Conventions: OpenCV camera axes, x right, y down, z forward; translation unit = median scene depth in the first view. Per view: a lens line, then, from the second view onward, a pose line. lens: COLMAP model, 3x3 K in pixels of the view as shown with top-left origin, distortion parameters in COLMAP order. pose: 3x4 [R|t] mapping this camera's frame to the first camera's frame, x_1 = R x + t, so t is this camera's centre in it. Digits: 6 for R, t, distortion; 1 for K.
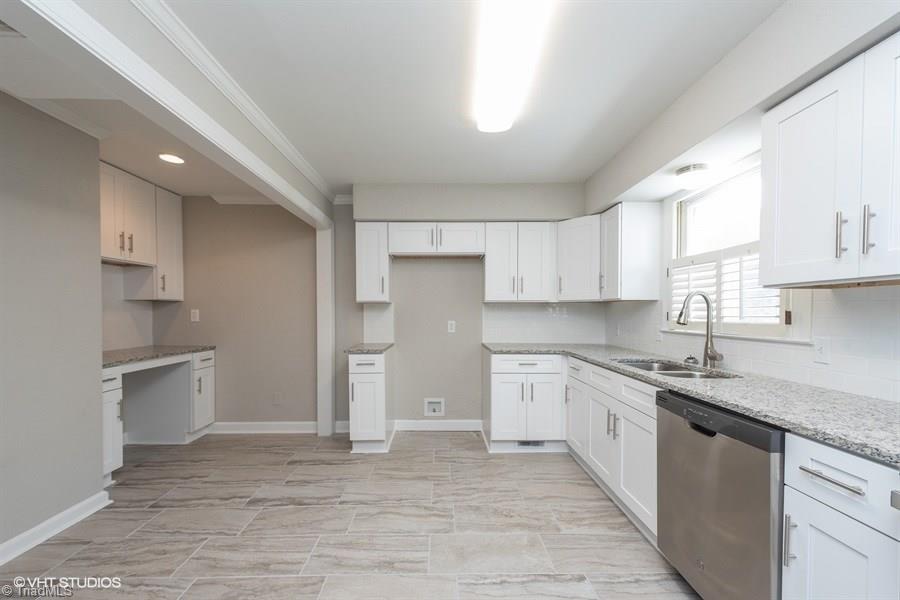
lens RADIAL K [[356.1, 0, 441.2], [0, 356.1, 316.3], [0, 0, 1]] dist [0.011254, -0.001359]
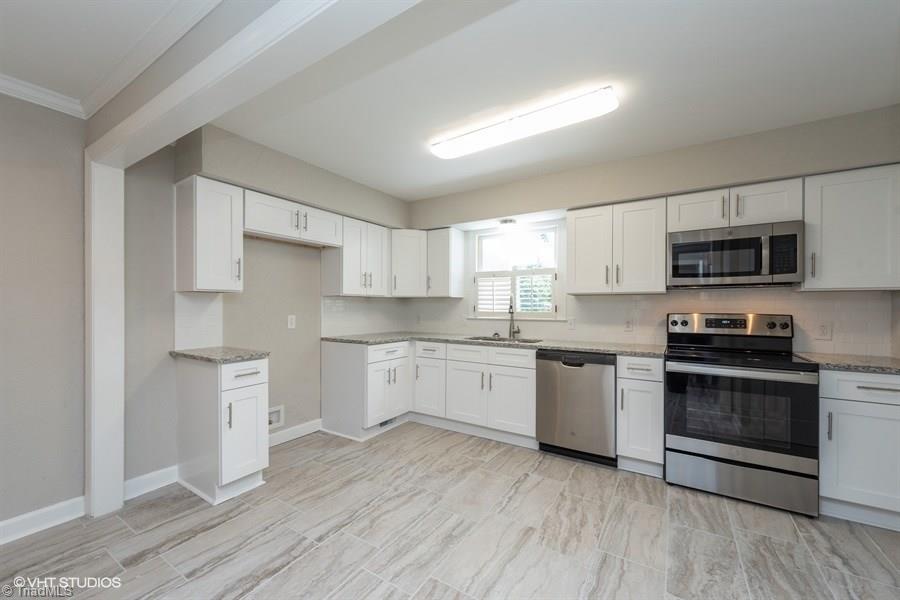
lens RADIAL K [[356.1, 0, 441.3], [0, 356.1, 305.9], [0, 0, 1]] dist [0.011254, -0.001359]
pose [[0.551621, 0.002516, 0.834091, -0.712695], [0.008827, 0.999922, -0.008854, 0.000475], [-0.834048, 0.012247, 0.551556, 0.277394]]
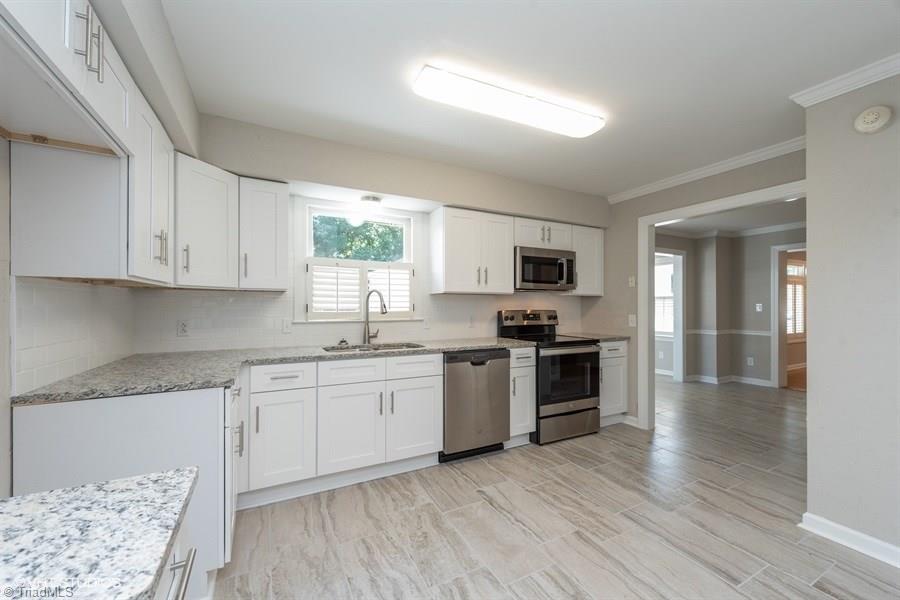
lens RADIAL K [[356.1, 0, 447.5], [0, 356.1, 304.8], [0, 0, 1]] dist [0.011254, -0.001359]
pose [[-0.458612, -0.002100, 0.888634, -0.512185], [0.009507, 0.999928, 0.007270, -0.014217], [-0.888586, 0.011783, -0.458559, 1.112210]]
